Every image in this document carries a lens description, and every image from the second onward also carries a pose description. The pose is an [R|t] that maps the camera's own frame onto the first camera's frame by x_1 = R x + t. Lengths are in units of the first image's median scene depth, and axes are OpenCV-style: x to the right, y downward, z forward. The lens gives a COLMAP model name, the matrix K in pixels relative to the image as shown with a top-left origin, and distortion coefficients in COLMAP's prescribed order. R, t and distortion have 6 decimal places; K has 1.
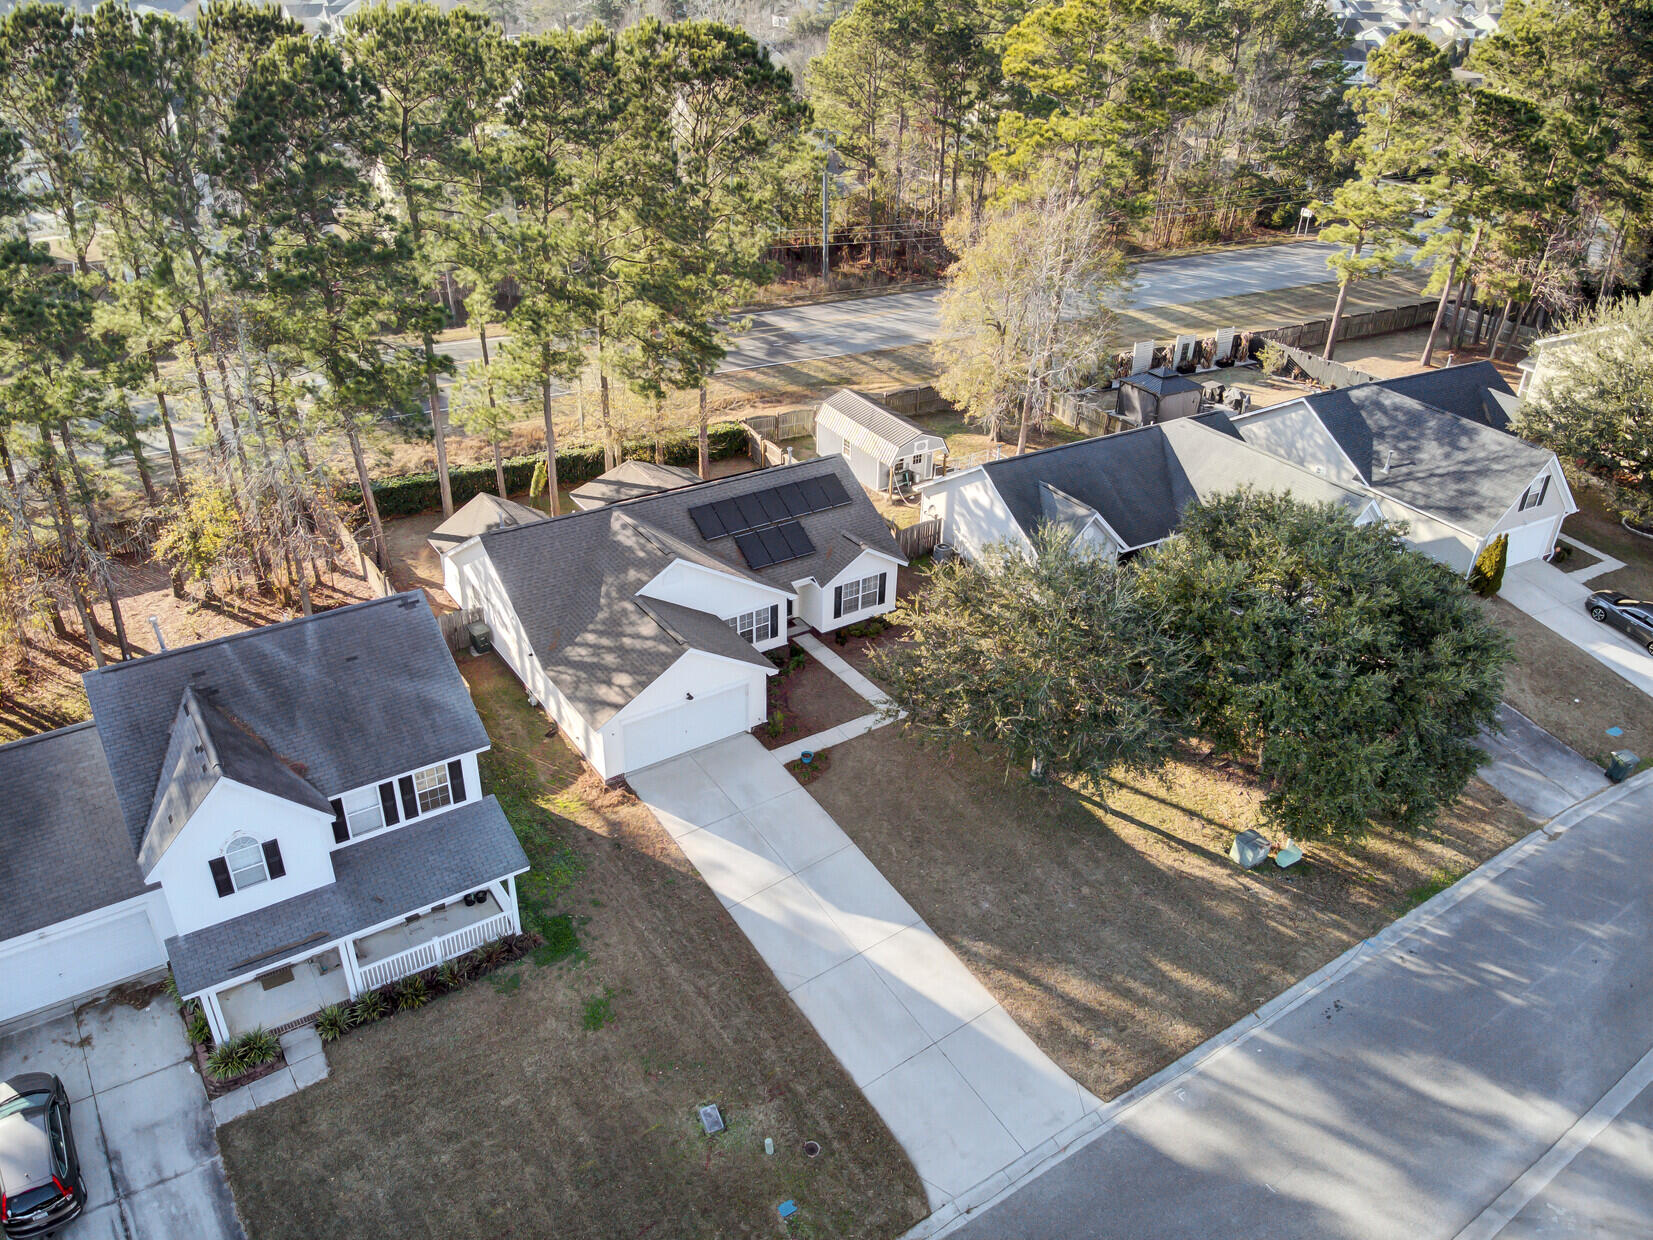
lens RADIAL K [[1207.2, 0, 826.5], [0, 1207.2, 620.0], [0, 0, 1]] dist [0.111020, -0.201799]
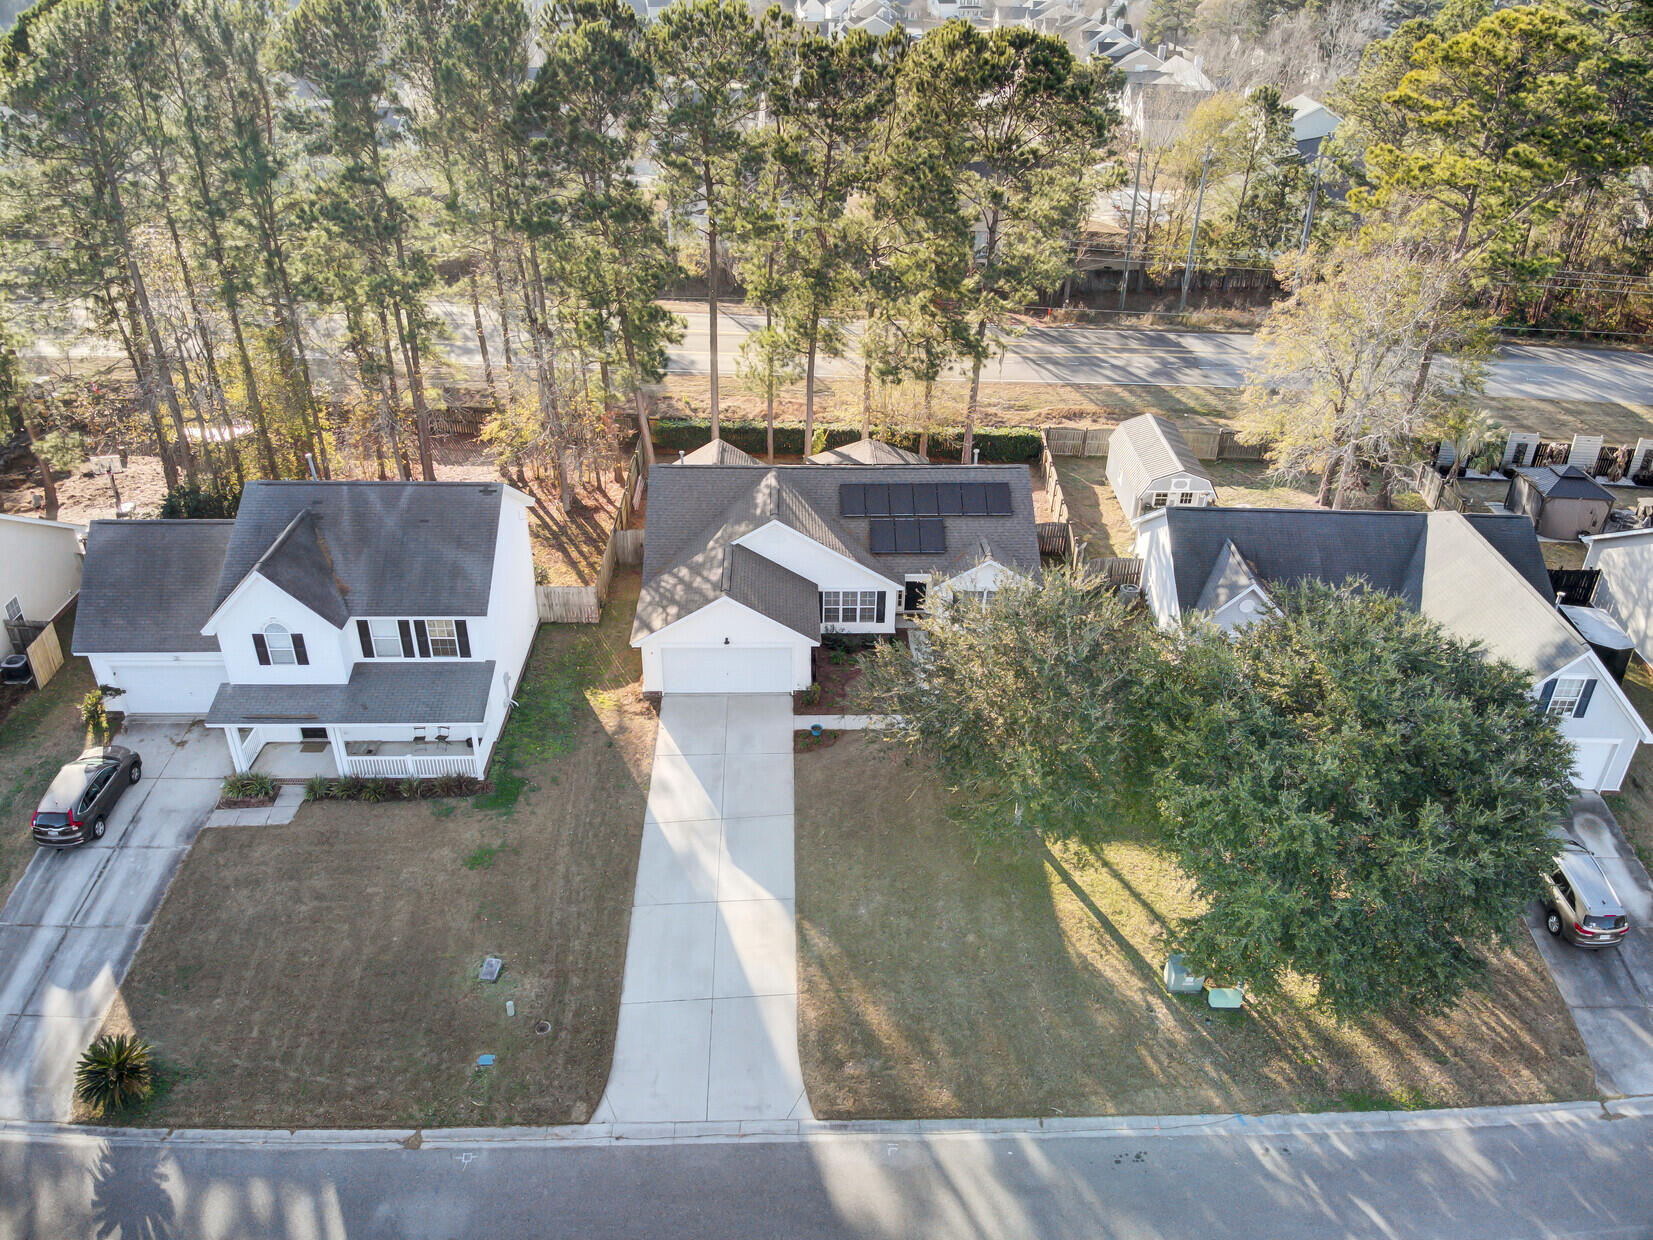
lens RADIAL K [[1207.2, 0, 826.5], [0, 1207.2, 620.0], [0, 0, 1]] dist [0.111020, -0.201799]
pose [[0.849750, 0.259150, -0.459092, 0.530882], [-0.261836, 0.963300, 0.059126, -0.049746], [0.457566, 0.069965, 0.886419, 0.091351]]
